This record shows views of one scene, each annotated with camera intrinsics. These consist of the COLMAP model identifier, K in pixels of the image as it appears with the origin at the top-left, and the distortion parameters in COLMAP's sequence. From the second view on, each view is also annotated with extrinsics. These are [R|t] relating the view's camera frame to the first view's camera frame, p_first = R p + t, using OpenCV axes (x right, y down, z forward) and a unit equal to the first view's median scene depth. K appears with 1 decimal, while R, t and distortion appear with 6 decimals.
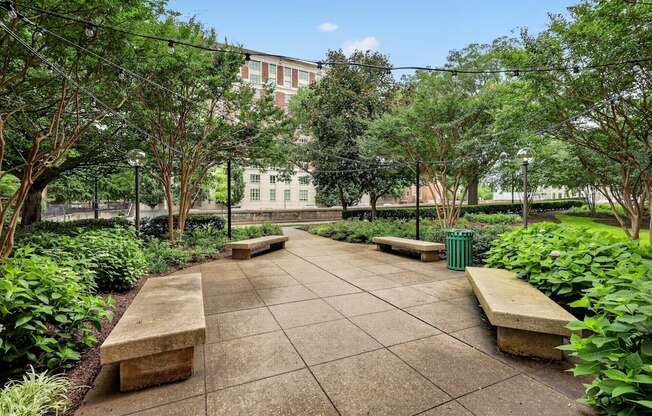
lens RADIAL K [[284.6, 0, 330.1], [0, 284.6, 210.0], [0, 0, 1]] dist [0.005576, 0.000320]
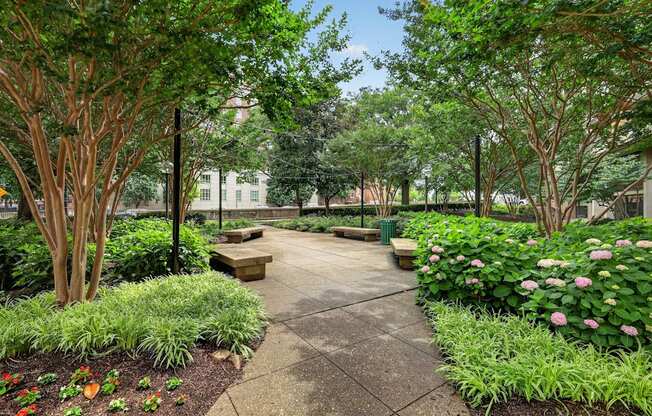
lens RADIAL K [[284.6, 0, 324.0], [0, 284.6, 205.0], [0, 0, 1]] dist [0.005576, 0.000320]
pose [[0.985870, 0.003940, 0.167467, -0.064089], [-0.000615, 0.999802, -0.019906, 0.010422], [-0.167512, 0.019522, 0.985677, -0.197060]]
